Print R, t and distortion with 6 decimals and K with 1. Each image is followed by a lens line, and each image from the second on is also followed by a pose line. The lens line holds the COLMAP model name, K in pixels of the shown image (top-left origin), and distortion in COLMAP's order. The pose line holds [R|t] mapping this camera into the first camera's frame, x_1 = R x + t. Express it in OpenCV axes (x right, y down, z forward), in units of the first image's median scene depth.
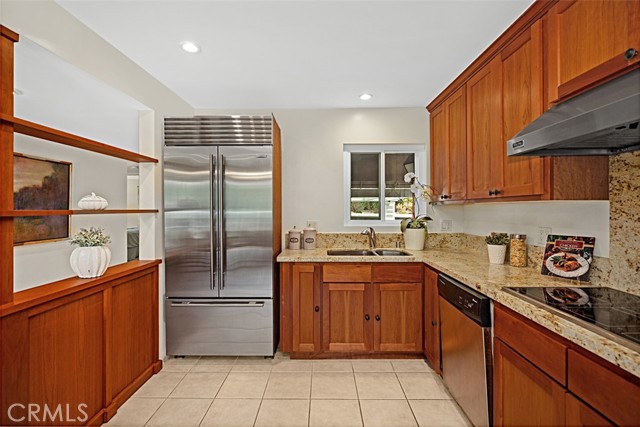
lens RADIAL K [[296.9, 0, 316.3], [0, 296.9, 208.6], [0, 0, 1]] dist [-0.021656, 0.000682]
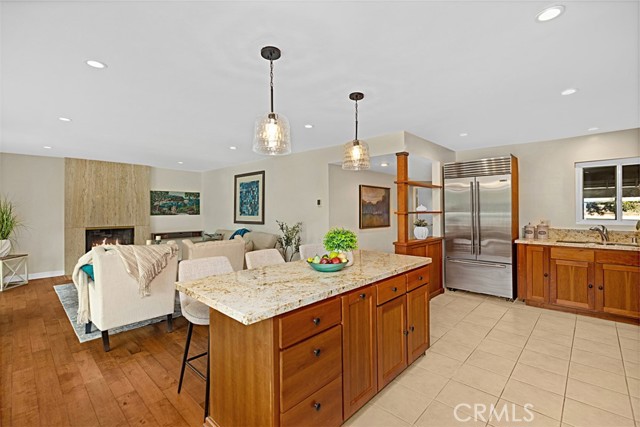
lens RADIAL K [[288.1, 0, 322.7], [0, 288.1, 208.9], [0, 0, 1]] dist [0.015330, 0.000180]
pose [[0.747658, -0.005526, -0.664061, 0.143032], [0.002398, 0.999981, -0.005621, -0.005081], [0.664080, 0.002610, 0.747657, -0.928888]]
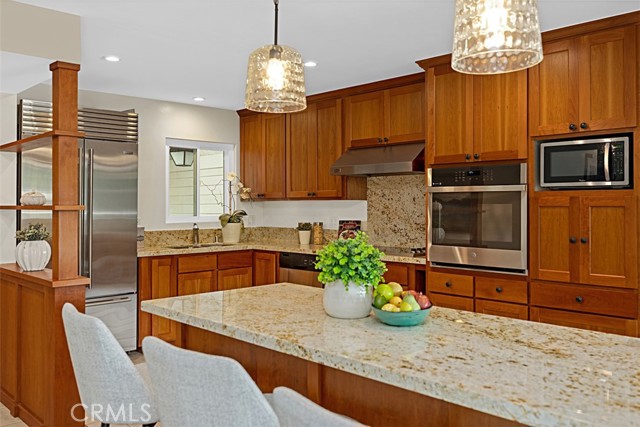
lens RADIAL K [[540.1, 0, 320.8], [0, 540.1, 206.8], [0, 0, 1]] dist [0.016056, -0.006488]
pose [[0.699430, -0.001213, 0.714700, -1.019029], [0.000154, 0.999999, 0.001546, 0.004861], [-0.714701, -0.000971, 0.699430, -0.740472]]
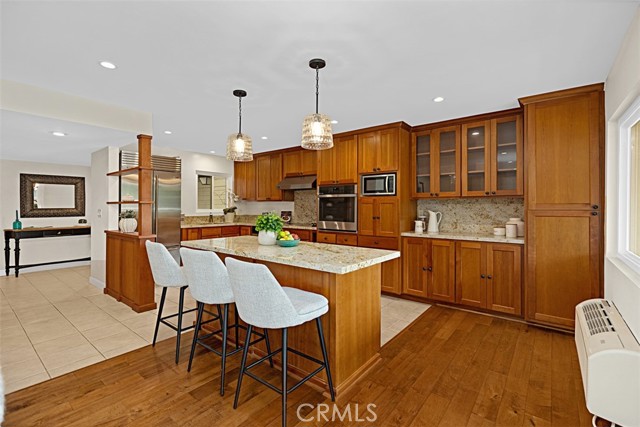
lens RADIAL K [[288.1, 0, 320.2], [0, 288.1, 210.5], [0, 0, 1]] dist [0.015330, 0.000180]
pose [[0.613313, -0.003993, 0.789830, -1.150389], [-0.002956, 0.999969, 0.007351, 0.038142], [-0.789835, -0.006843, 0.613282, -1.040724]]
